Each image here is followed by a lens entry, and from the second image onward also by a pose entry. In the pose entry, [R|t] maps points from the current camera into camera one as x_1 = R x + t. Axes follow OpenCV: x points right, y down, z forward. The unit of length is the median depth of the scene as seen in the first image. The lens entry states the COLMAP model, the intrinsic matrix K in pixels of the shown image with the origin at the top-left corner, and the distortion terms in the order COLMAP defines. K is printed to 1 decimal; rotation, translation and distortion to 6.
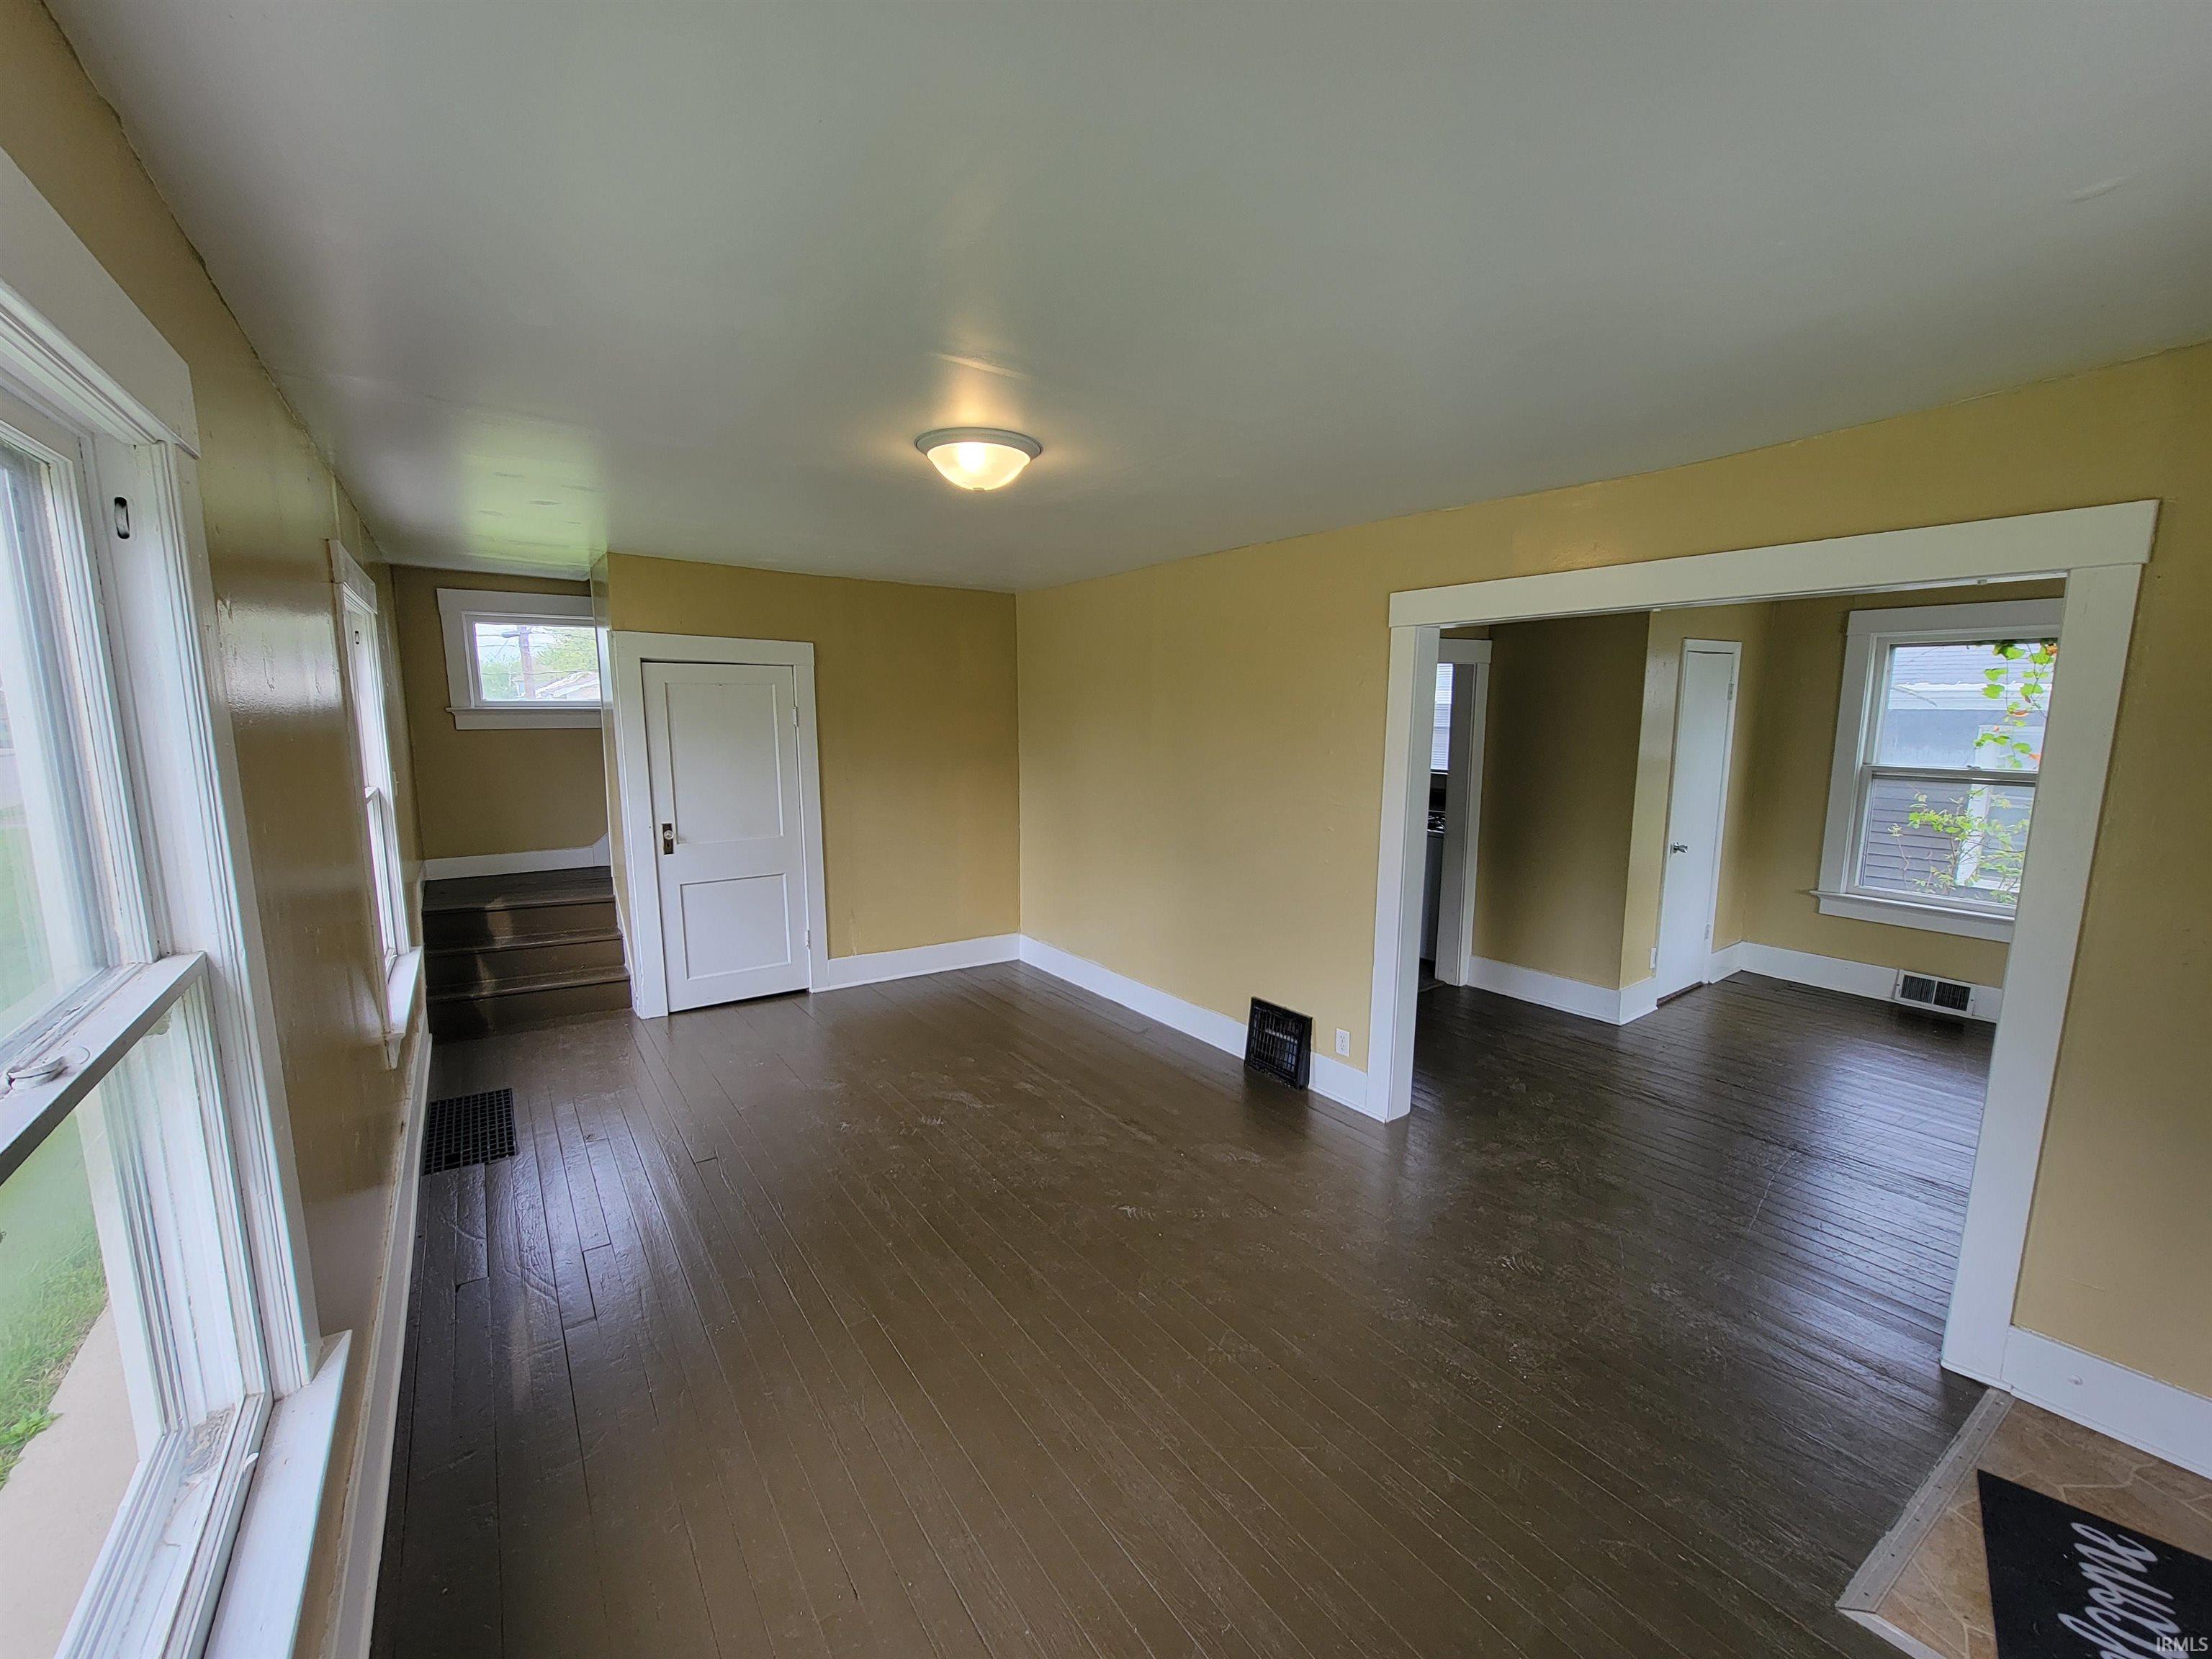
lens RADIAL K [[901.7, 0, 1111.4], [0, 901.7, 841.4], [0, 0, 1]] dist [-0.000246, 0.000343]
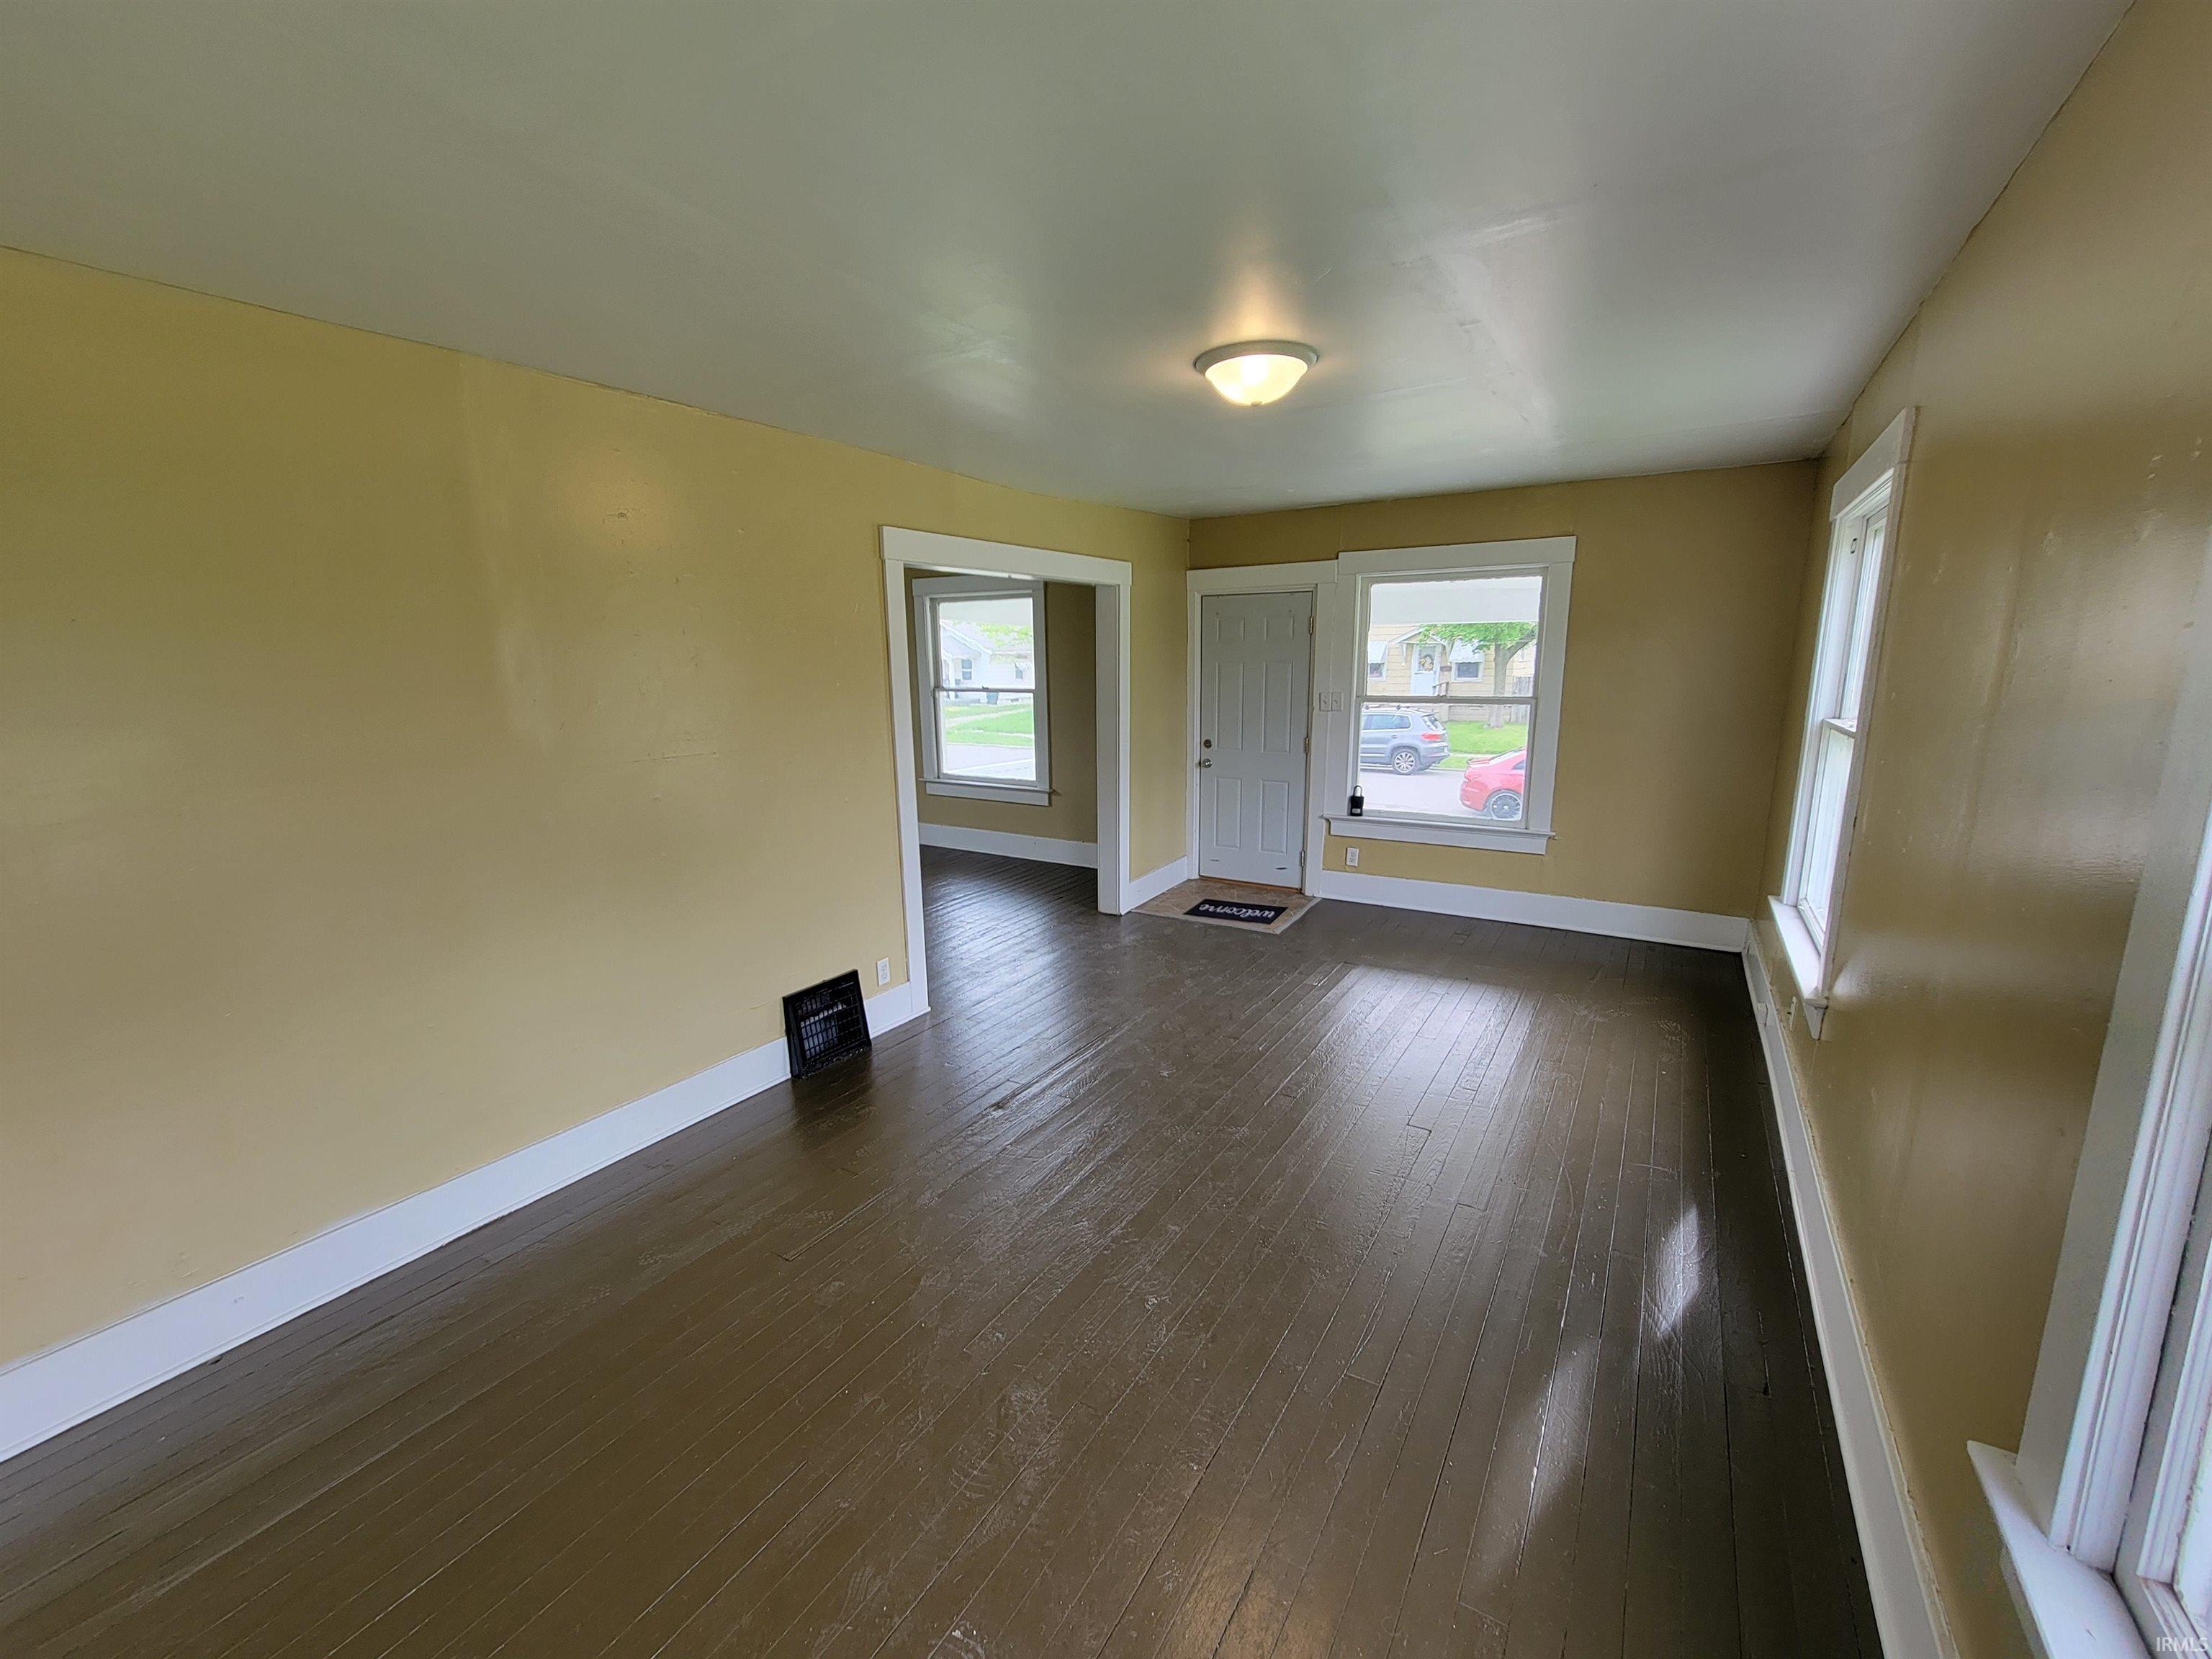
lens RADIAL K [[901.7, 0, 1111.4], [0, 901.7, 841.4], [0, 0, 1]] dist [-0.000246, 0.000343]
pose [[-0.390523, -0.178942, 0.903035, -0.580285], [0.147866, 0.955999, 0.253382, -0.106776], [-0.908640, 0.232479, -0.346880, 0.866805]]
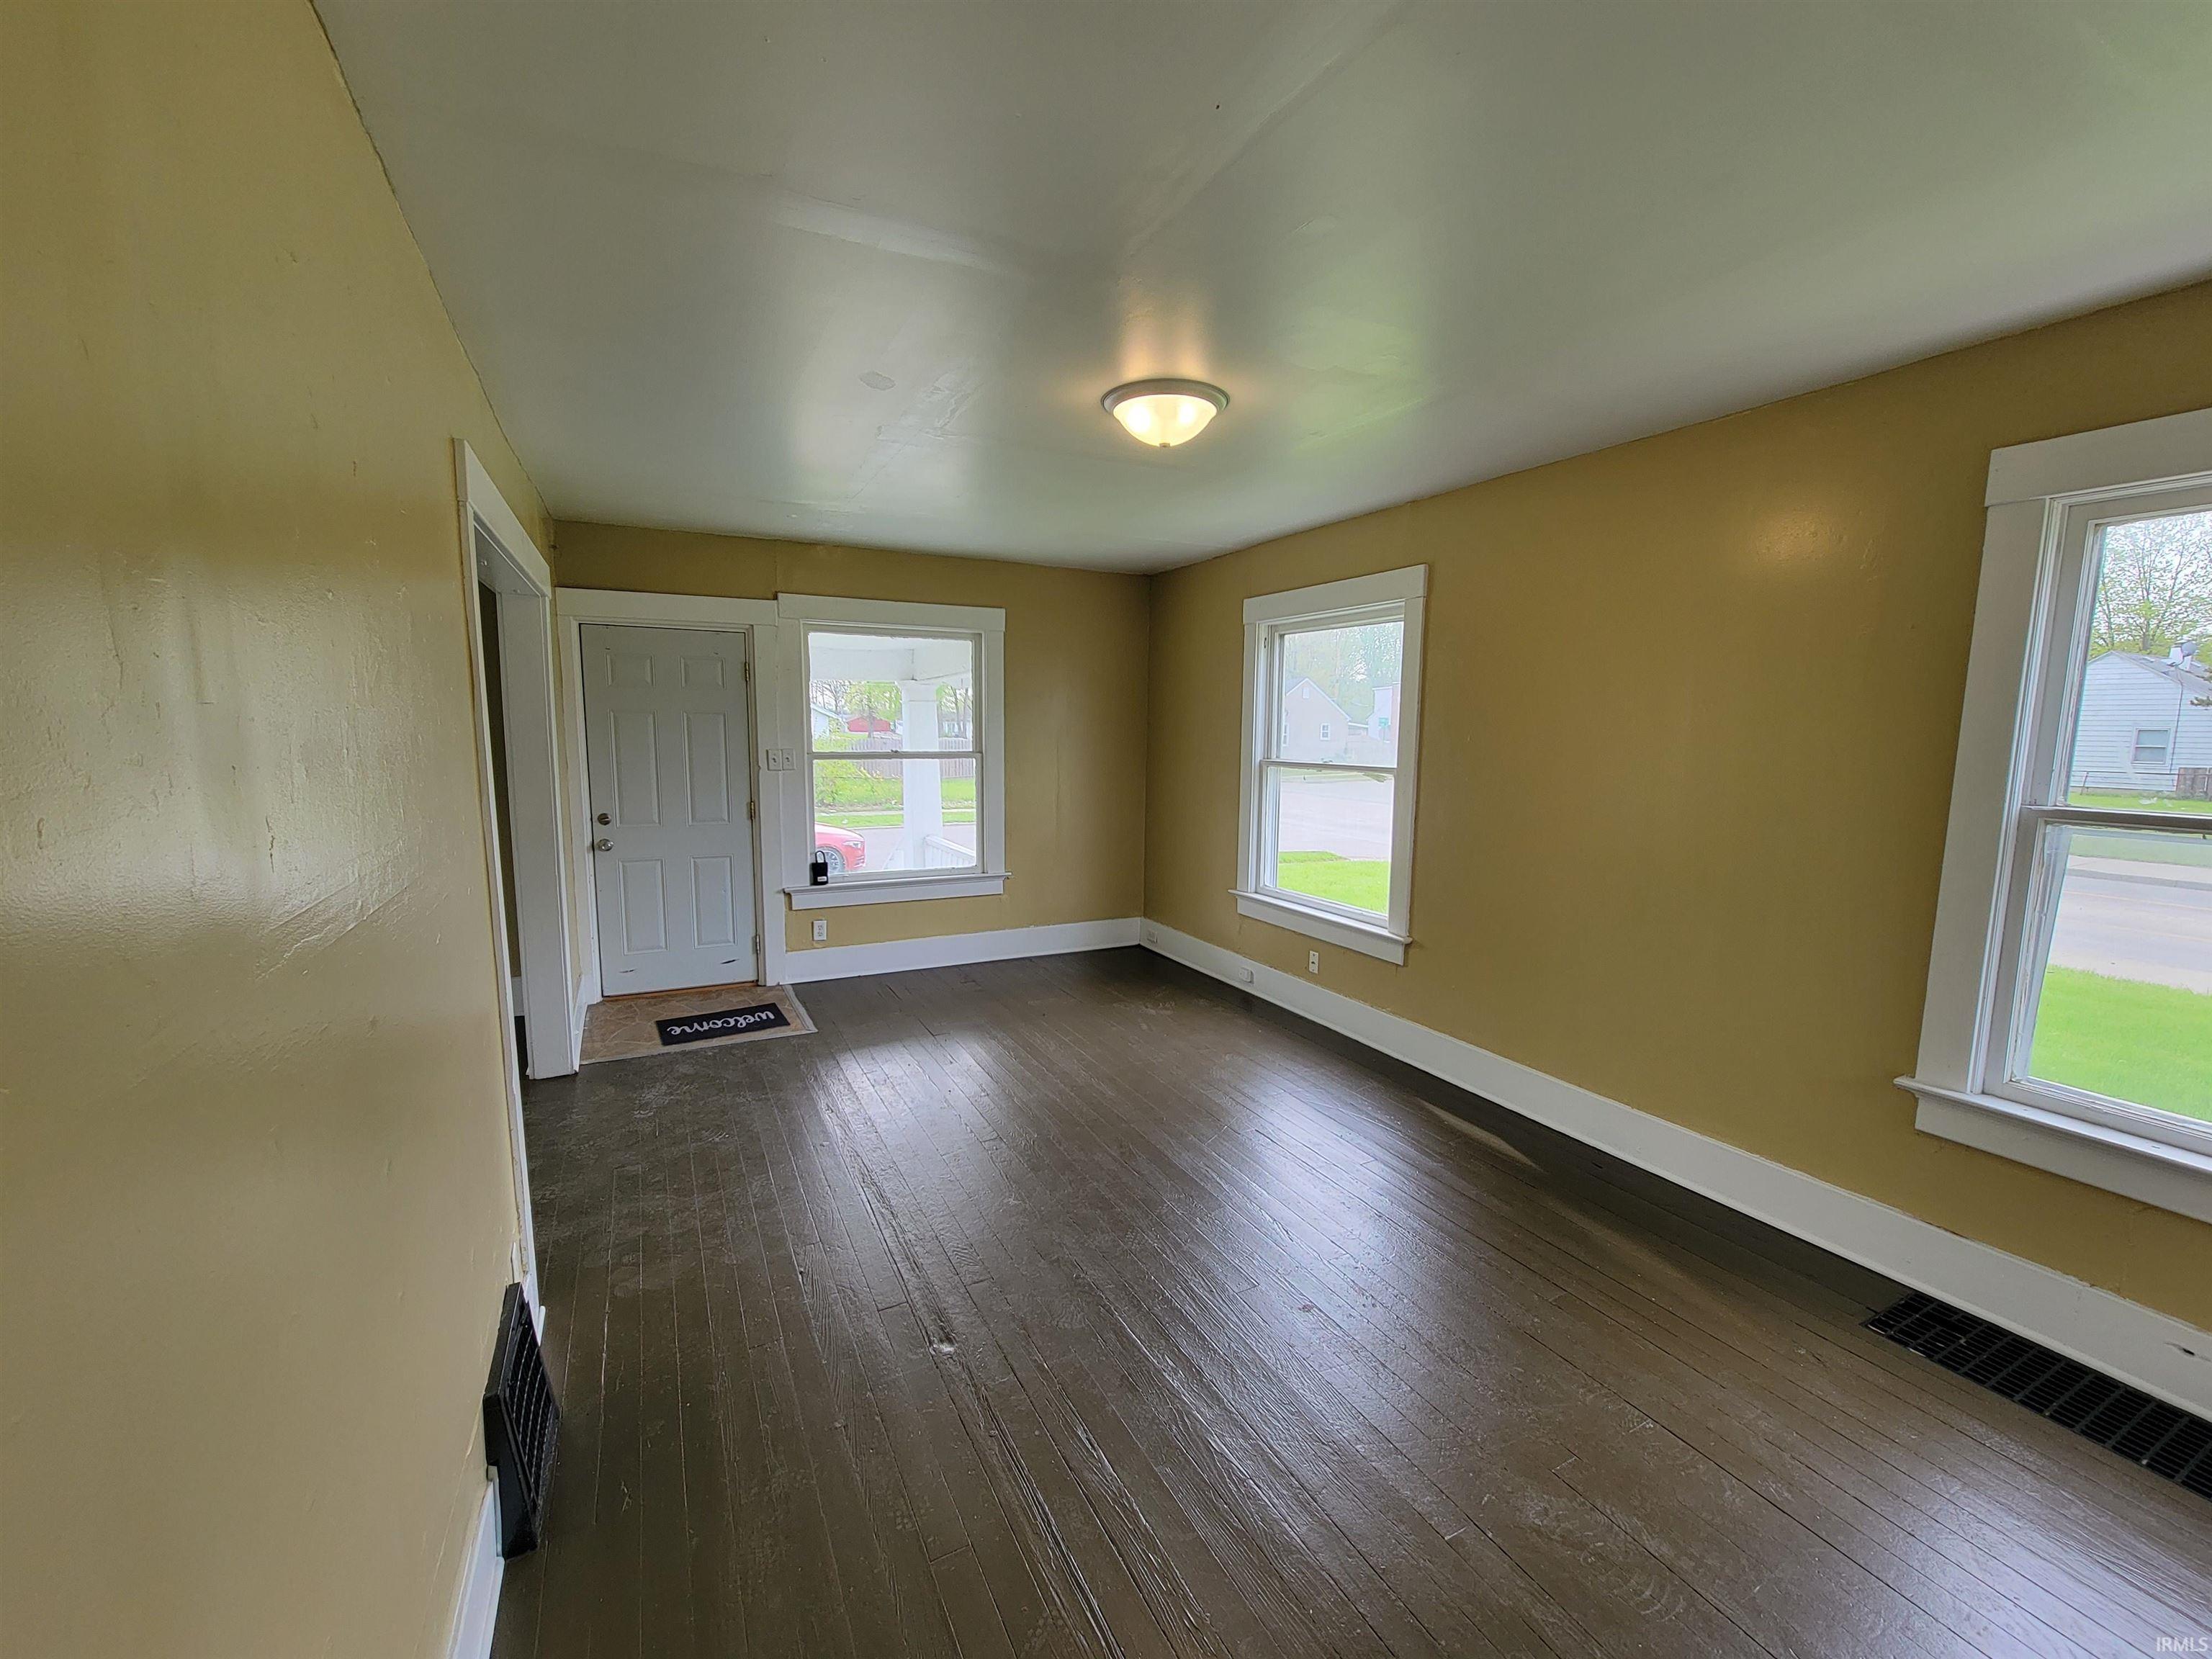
lens RADIAL K [[906.5, 0, 1108.1], [0, 906.5, 839.2], [0, 0, 1]] dist [-0.020422, -0.000034]
pose [[-0.990841, -0.031783, 0.131239, -0.117546], [0.005058, 0.962488, 0.271278, -0.130905], [-0.134938, 0.269457, -0.953512, 1.110598]]
